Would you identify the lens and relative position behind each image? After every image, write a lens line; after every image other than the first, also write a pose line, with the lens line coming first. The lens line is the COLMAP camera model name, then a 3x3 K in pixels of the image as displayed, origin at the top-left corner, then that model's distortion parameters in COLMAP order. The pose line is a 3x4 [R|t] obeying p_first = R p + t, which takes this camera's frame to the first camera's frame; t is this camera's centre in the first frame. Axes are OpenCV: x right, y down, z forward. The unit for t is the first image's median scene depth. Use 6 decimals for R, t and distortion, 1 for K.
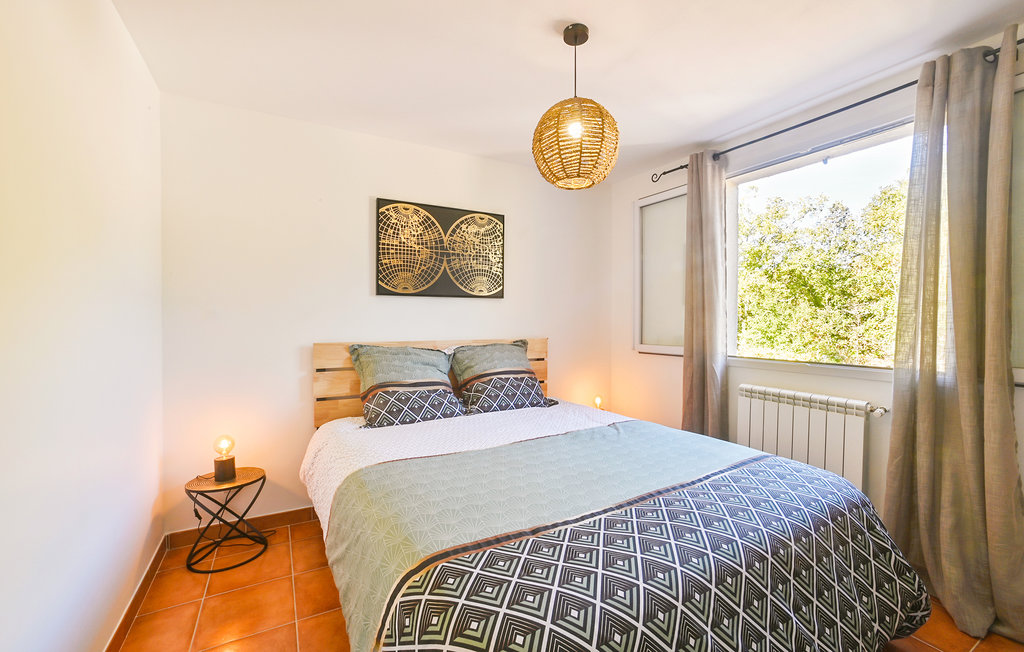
lens RADIAL K [[419.4, 0, 515.7], [0, 419.4, 334.3], [0, 0, 1]] dist [-0.053358, 0.027048]
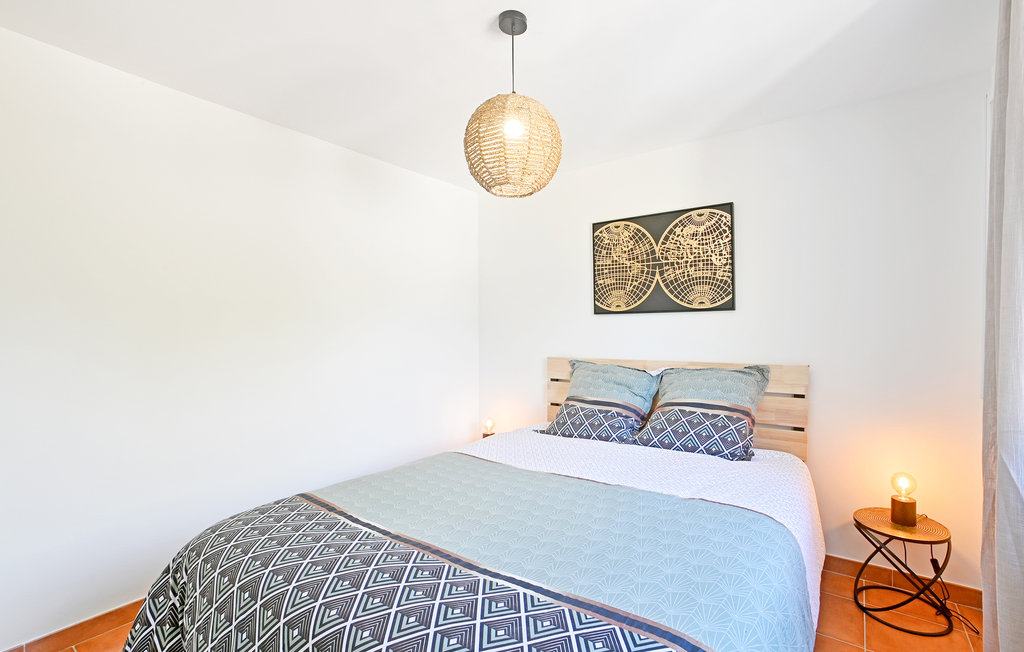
lens RADIAL K [[419.4, 0, 515.7], [0, 419.4, 334.3], [0, 0, 1]] dist [-0.053358, 0.027048]
pose [[0.453670, -0.004549, -0.891158, 0.505694], [-0.030109, 0.999338, -0.020429, -0.015318], [0.890661, 0.036100, 0.453233, 0.329899]]
